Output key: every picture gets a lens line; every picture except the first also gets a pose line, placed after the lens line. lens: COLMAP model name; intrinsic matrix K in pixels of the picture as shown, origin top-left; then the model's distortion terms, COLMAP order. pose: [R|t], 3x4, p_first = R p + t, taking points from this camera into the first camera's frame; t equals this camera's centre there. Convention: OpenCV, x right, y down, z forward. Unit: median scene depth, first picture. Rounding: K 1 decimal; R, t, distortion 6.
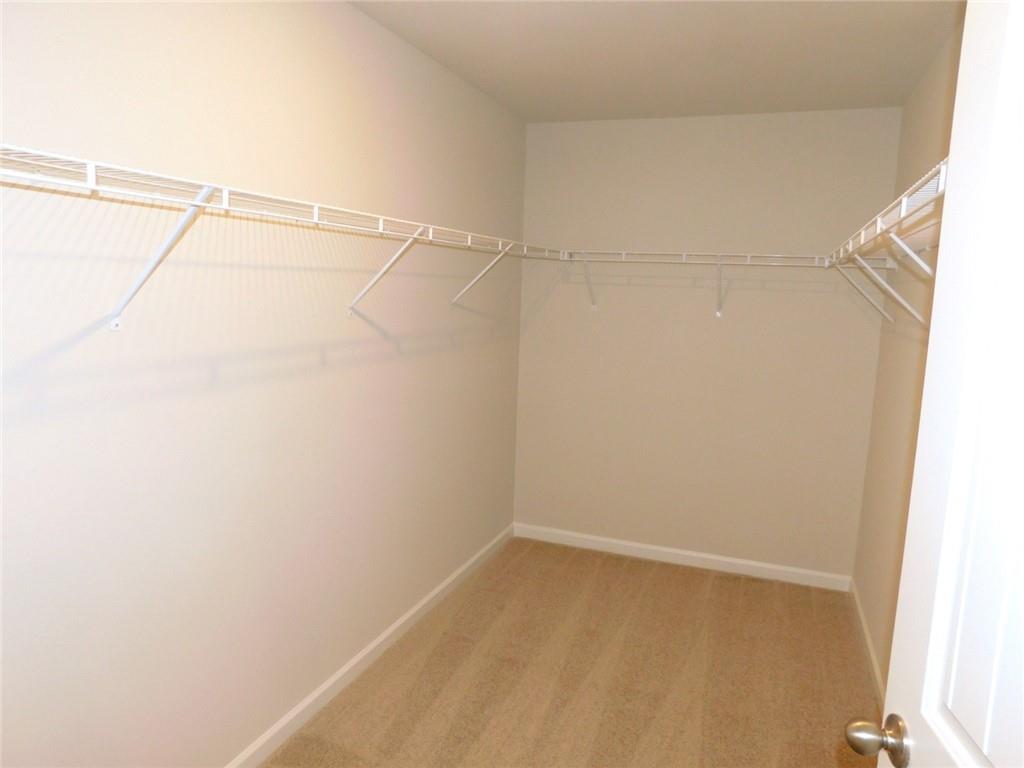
lens RADIAL K [[673.5, 0, 514.4], [0, 673.5, 377.4], [0, 0, 1]] dist [-0.076836, 0.055303]
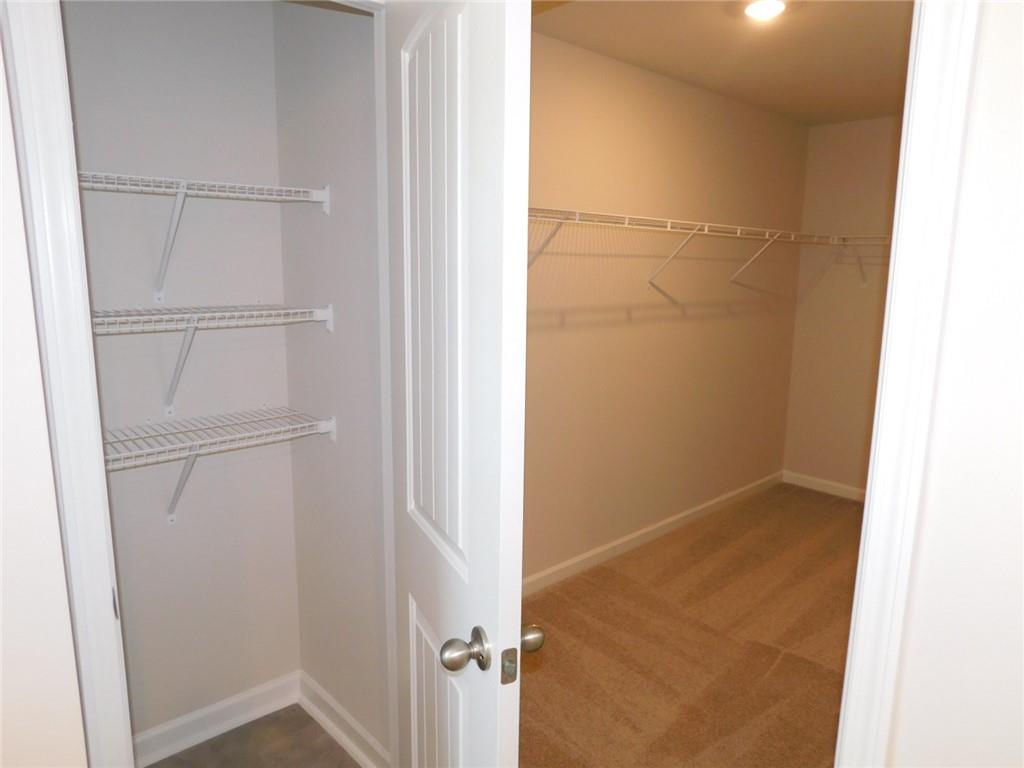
lens RADIAL K [[673.5, 0, 514.4], [0, 673.5, 377.4], [0, 0, 1]] dist [-0.076836, 0.055303]
pose [[0.896639, 0.052943, -0.439585, 0.125334], [-0.043896, 0.998563, 0.030729, 0.061811], [0.440580, -0.008257, 0.897675, -0.380891]]
